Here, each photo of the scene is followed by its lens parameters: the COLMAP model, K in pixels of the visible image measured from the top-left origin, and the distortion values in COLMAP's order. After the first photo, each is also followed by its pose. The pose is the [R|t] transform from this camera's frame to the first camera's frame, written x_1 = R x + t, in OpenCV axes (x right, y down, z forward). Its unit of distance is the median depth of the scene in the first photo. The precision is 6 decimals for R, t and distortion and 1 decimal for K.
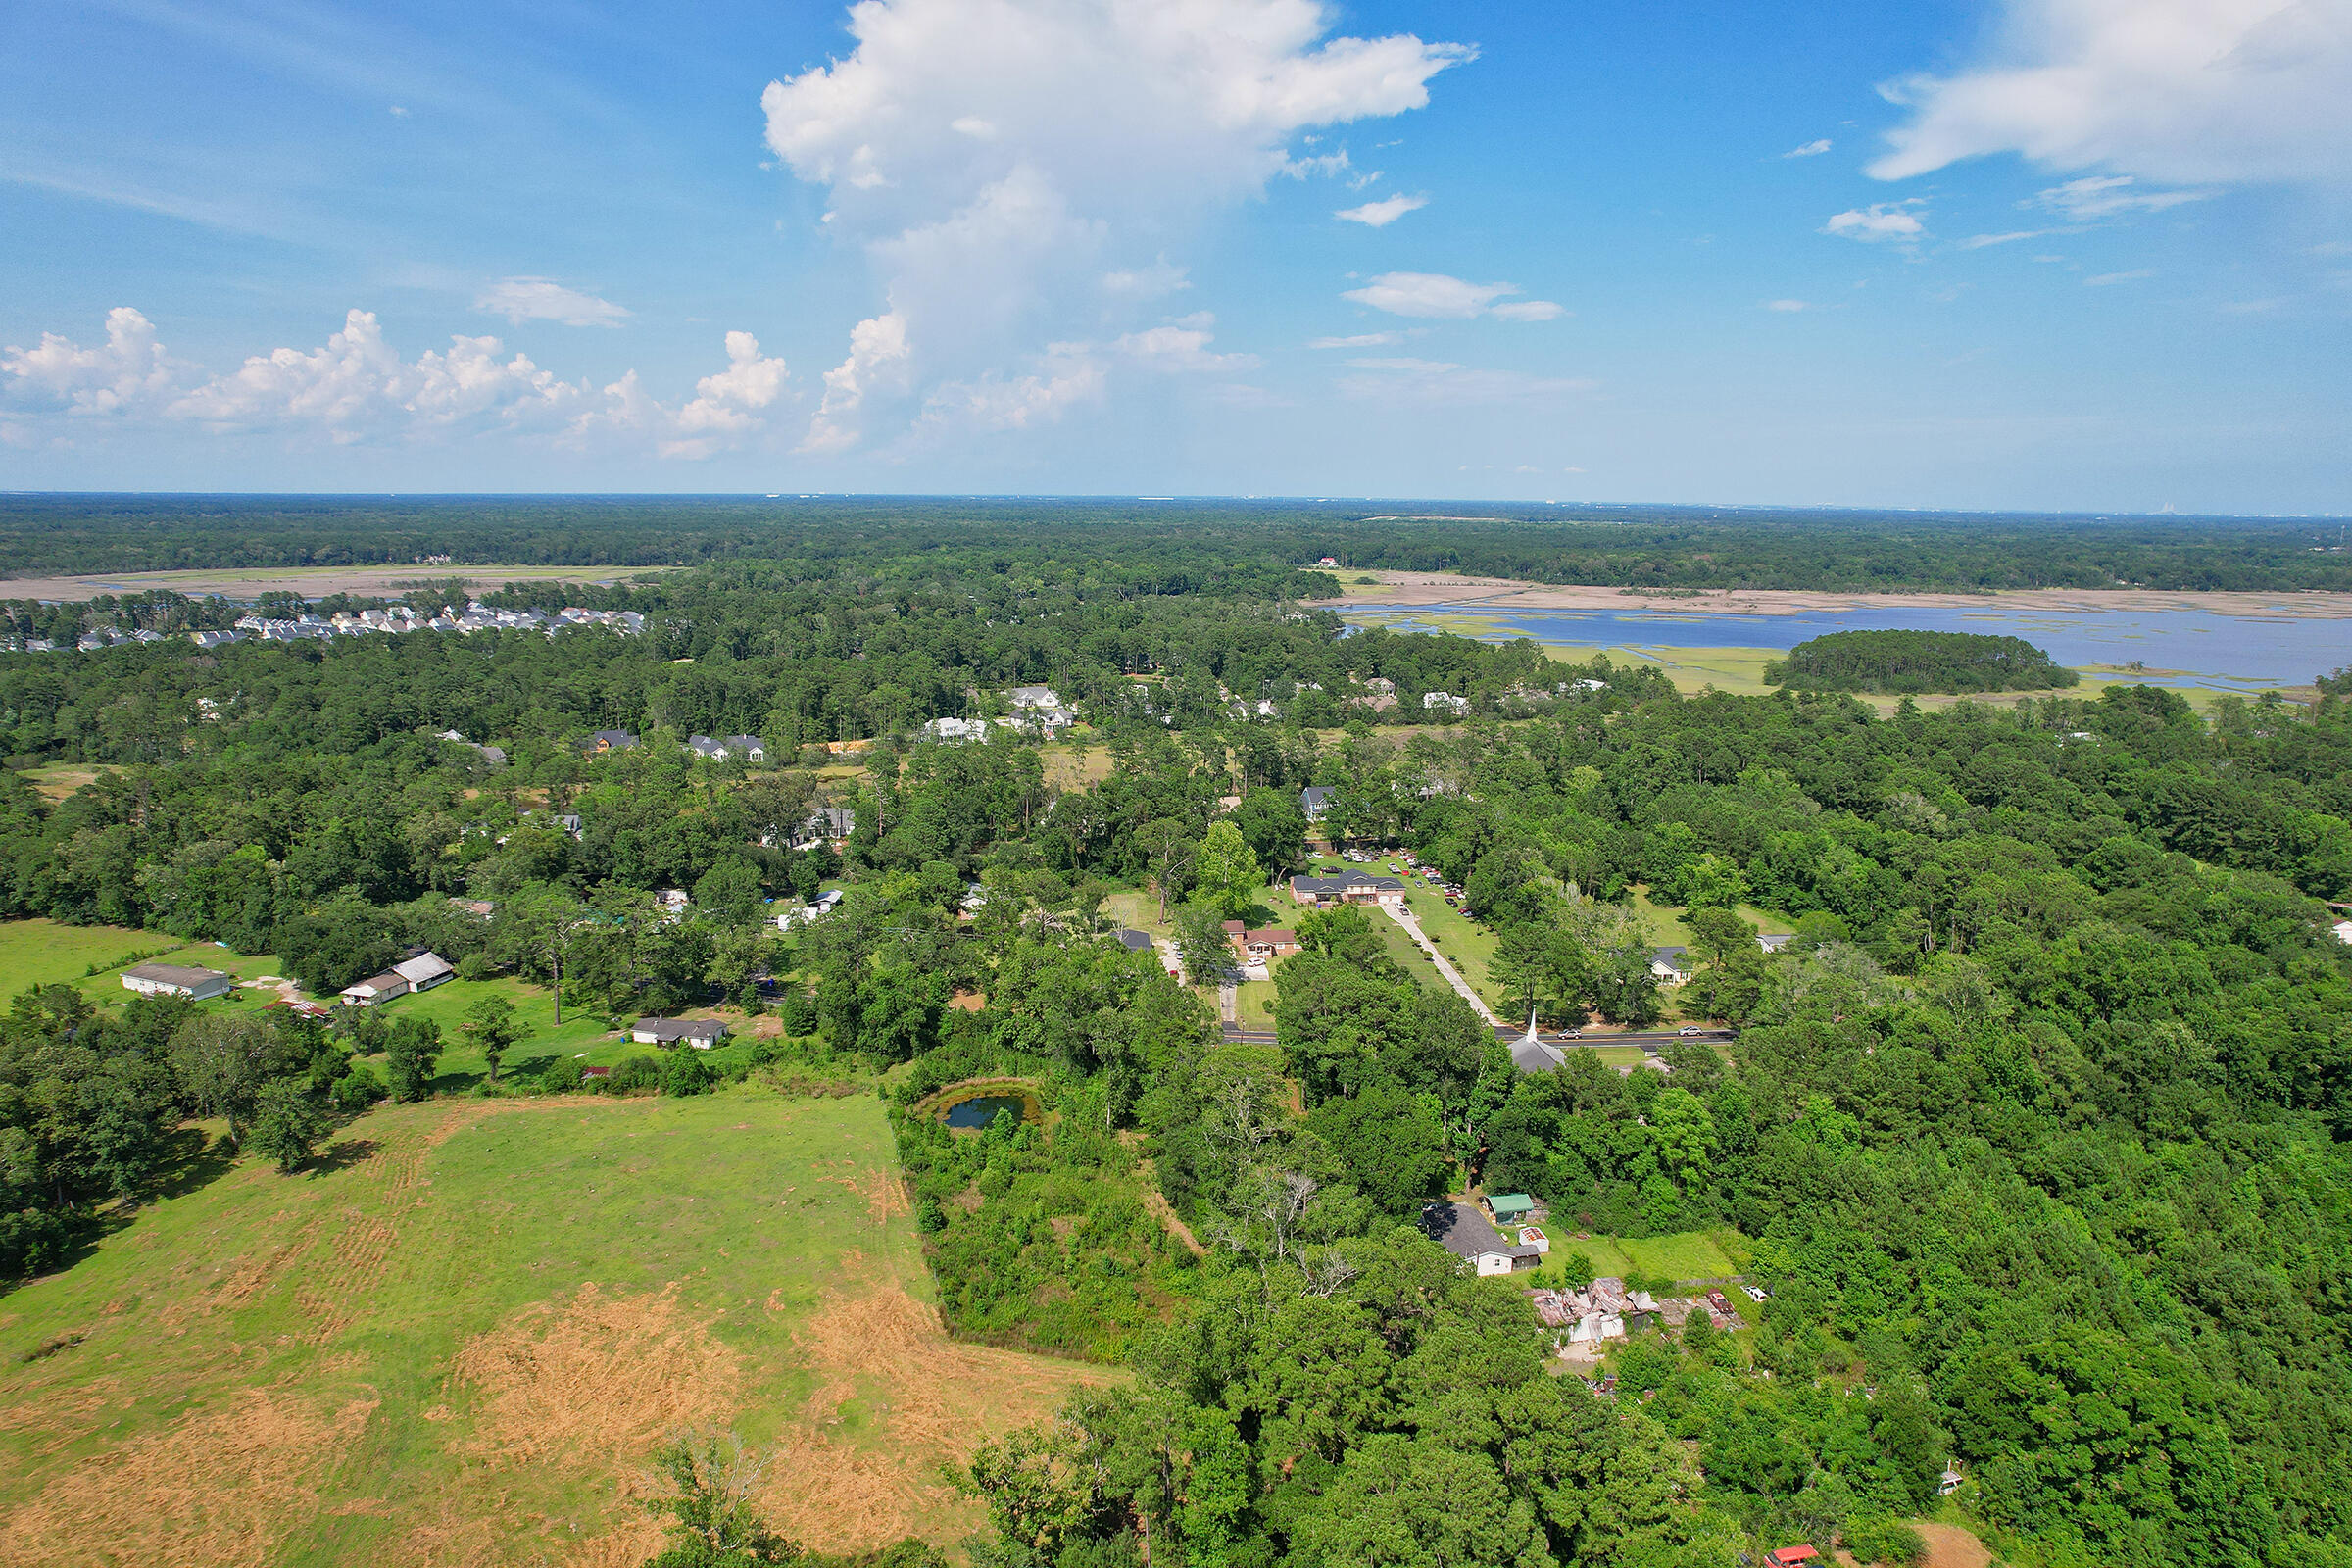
lens RADIAL K [[1503.7, 0, 1180.0], [0, 1503.7, 797.1], [0, 0, 1]] dist [-0.077254, 0.071418]
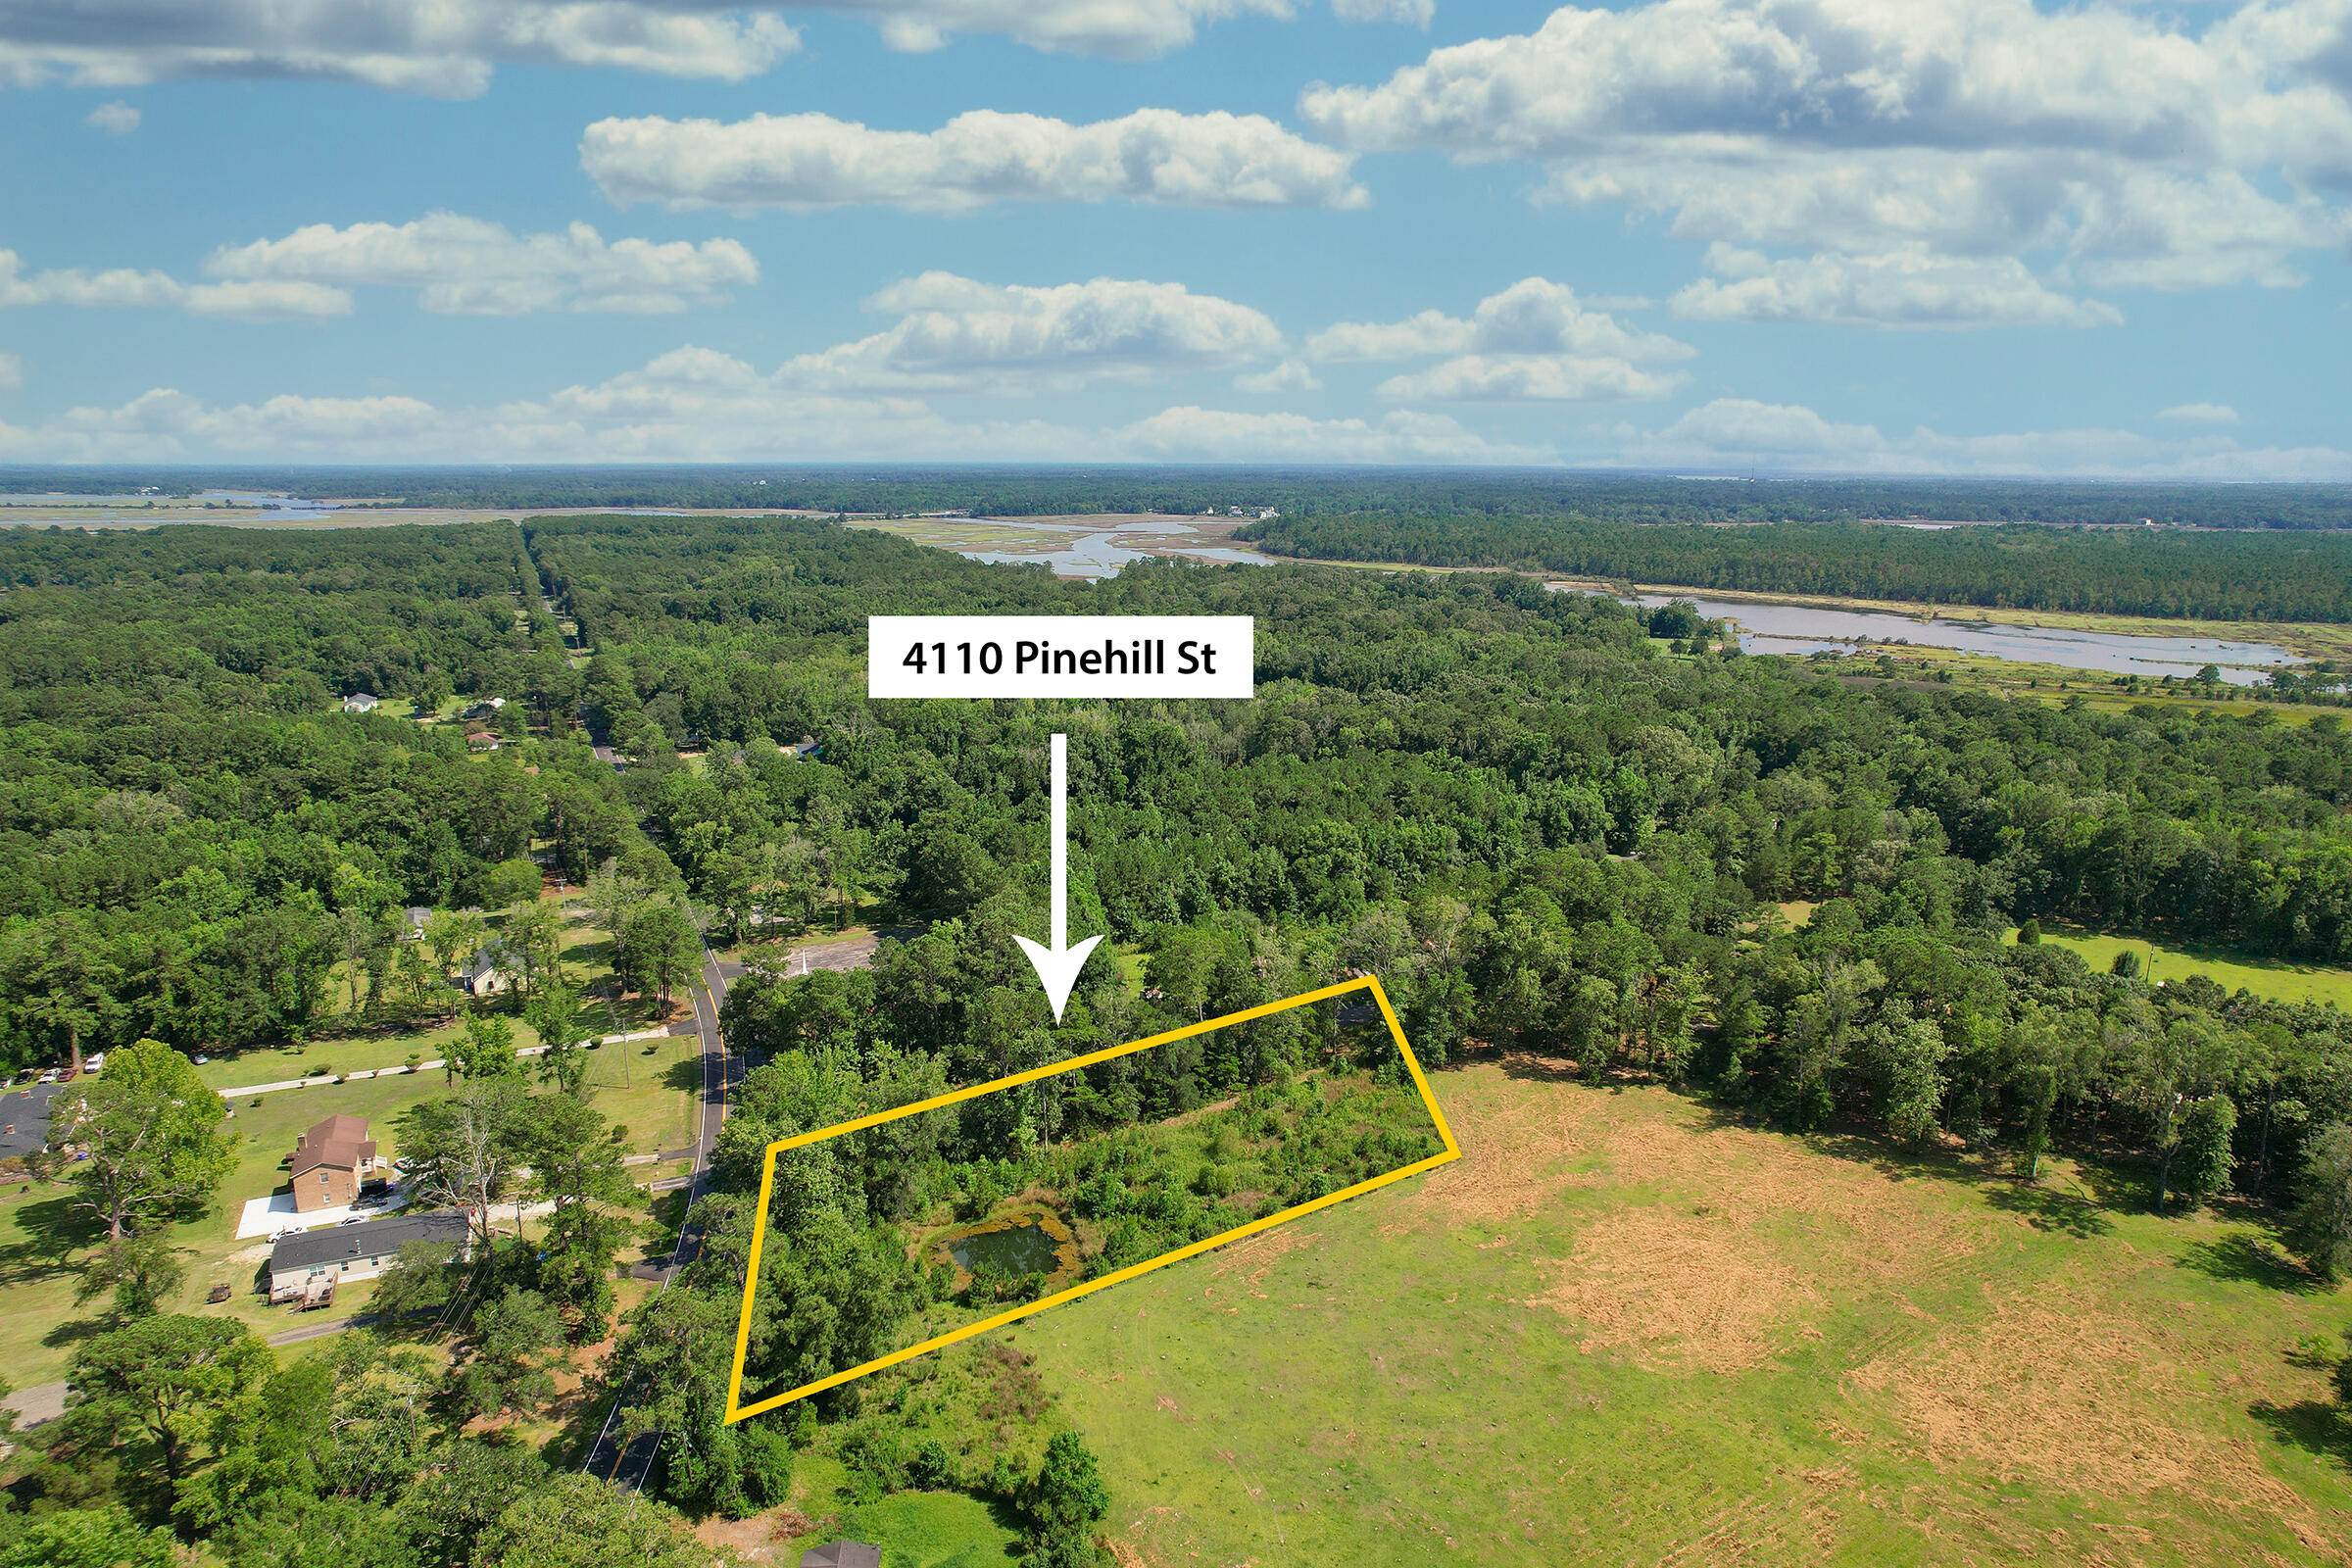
lens RADIAL K [[1503.7, 0, 1181.2], [0, 1503.7, 784.1], [0, 0, 1]] dist [-0.077254, 0.071418]
pose [[-0.327750, -0.214532, 0.920085, -0.697459], [0.182567, 0.941139, 0.284475, -0.192380], [-0.926957, 0.261214, -0.269292, 0.894605]]
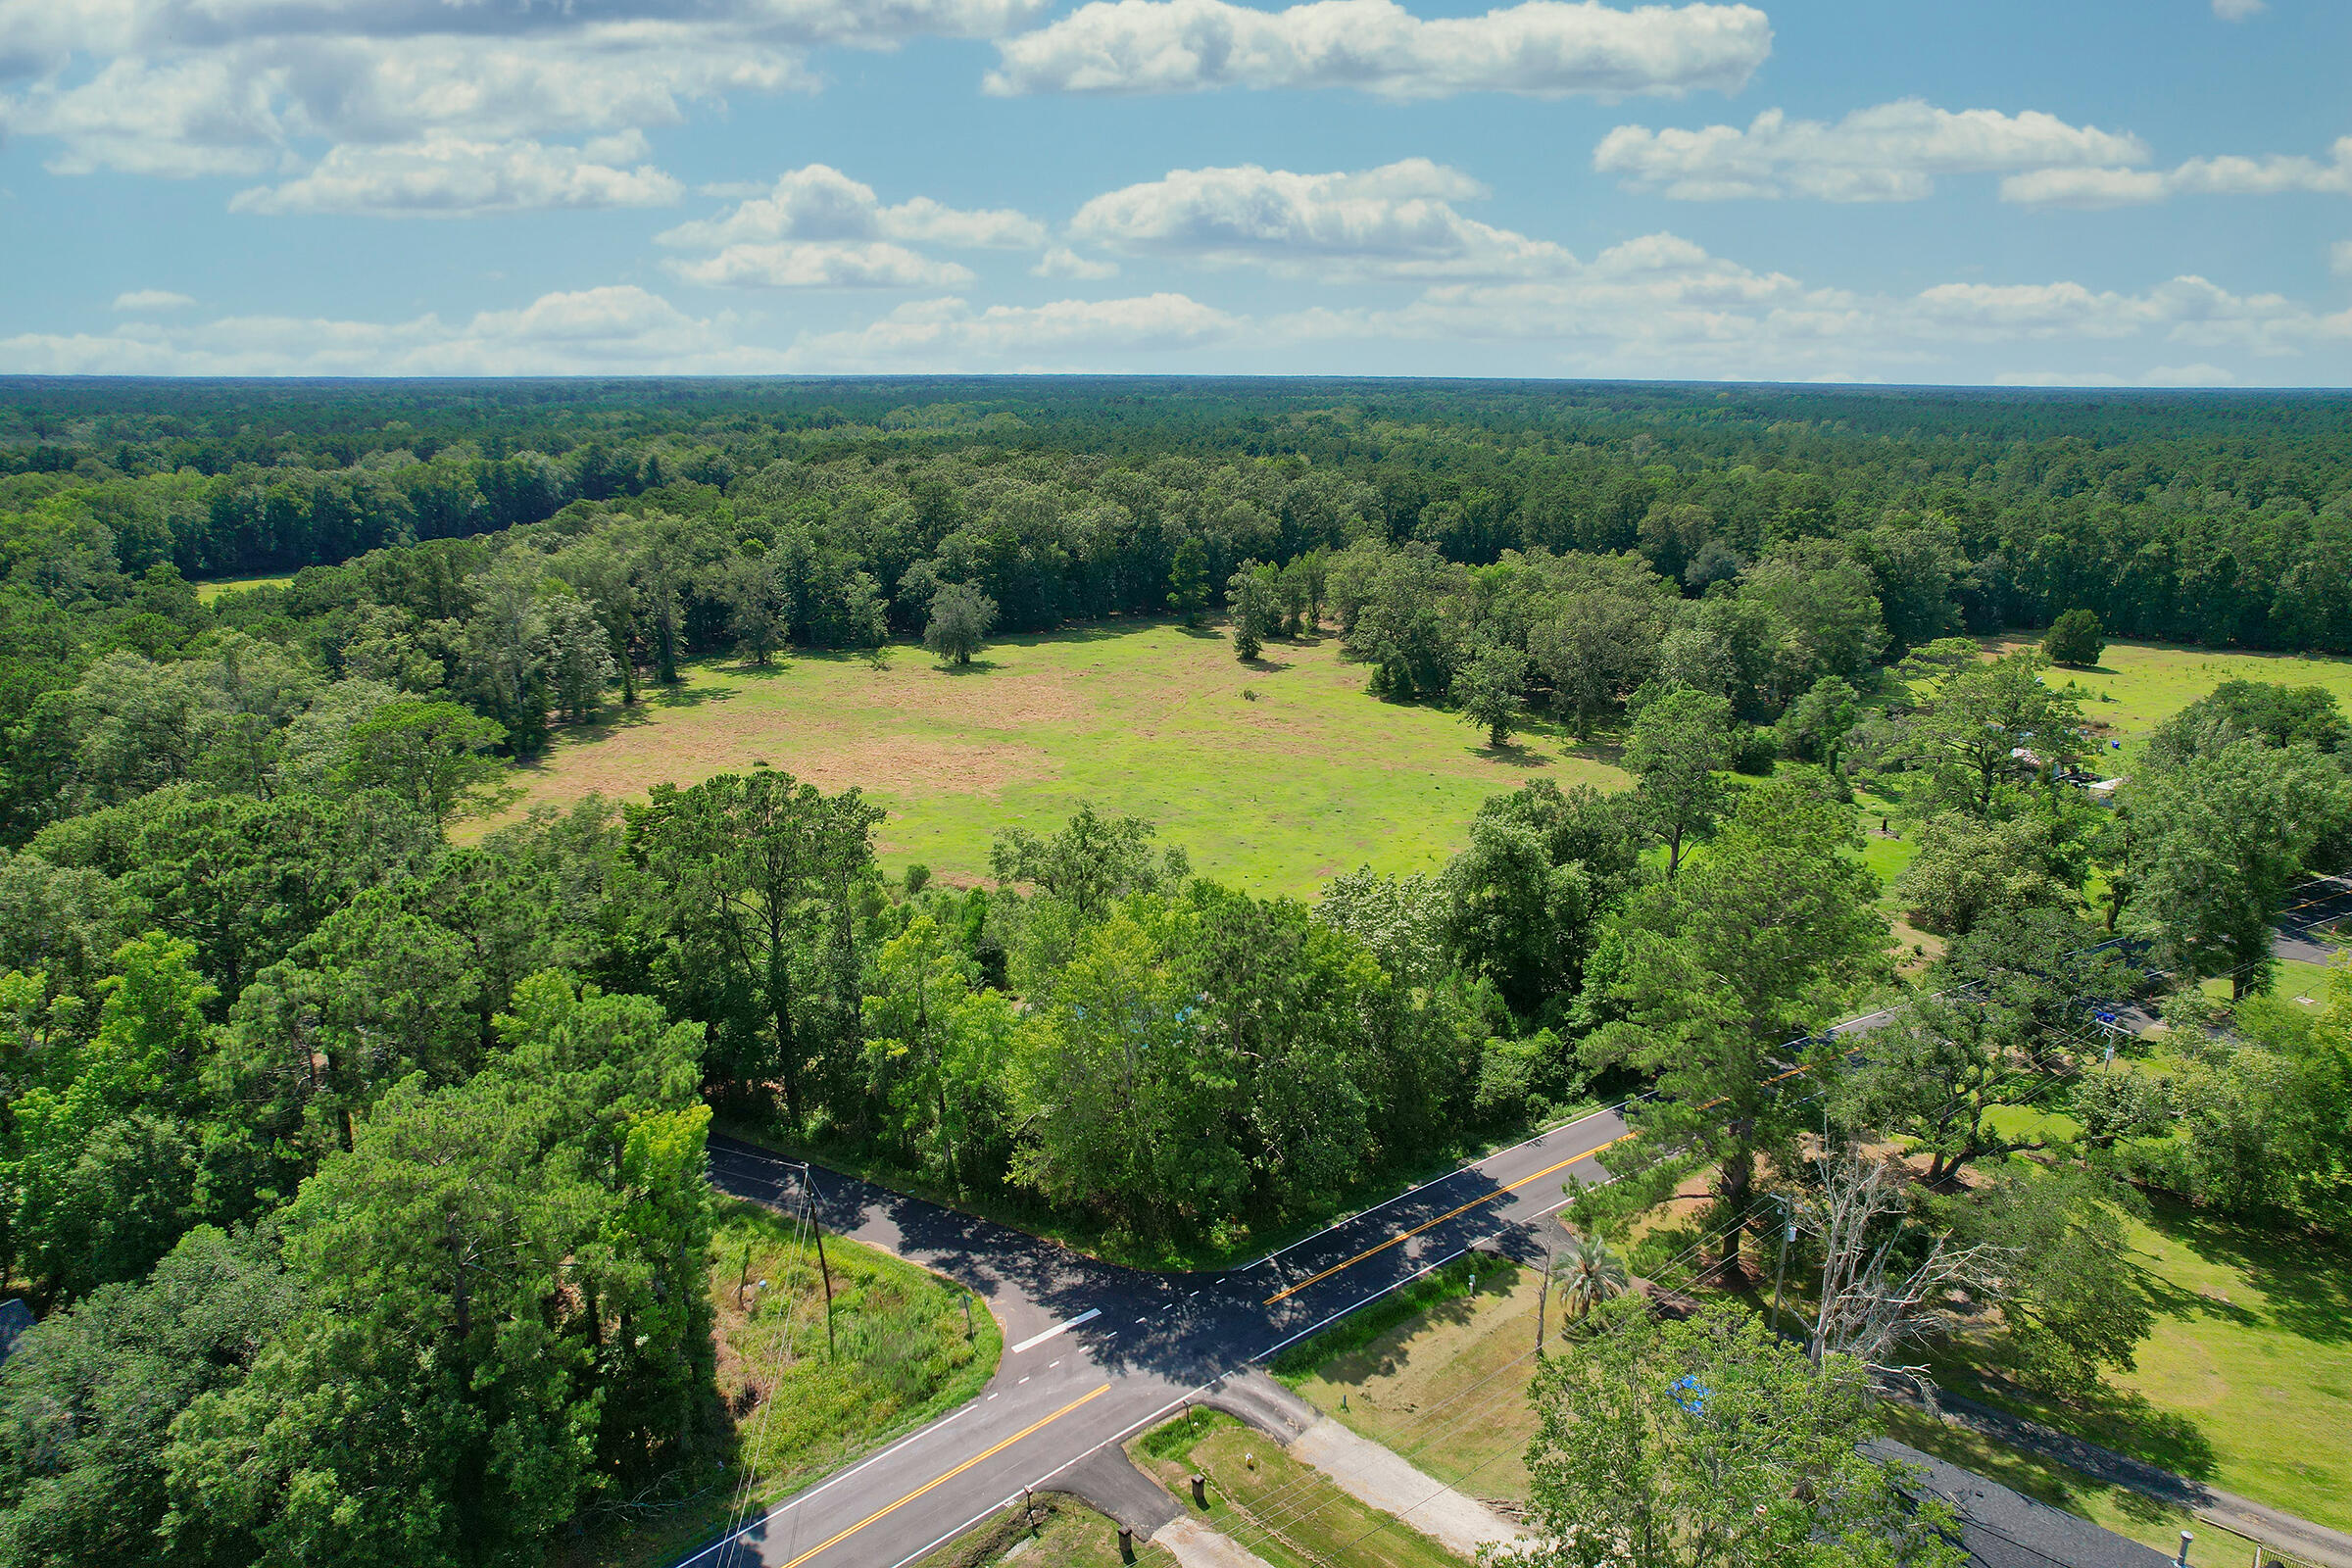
lens RADIAL K [[1503.7, 0, 1180.6], [0, 1503.7, 789.8], [0, 0, 1]] dist [-0.077254, 0.071418]
pose [[-0.682466, 0.185201, -0.707065, 0.175953], [-0.159235, 0.906458, 0.391124, -0.051856], [0.713361, 0.379518, -0.589136, 1.082326]]
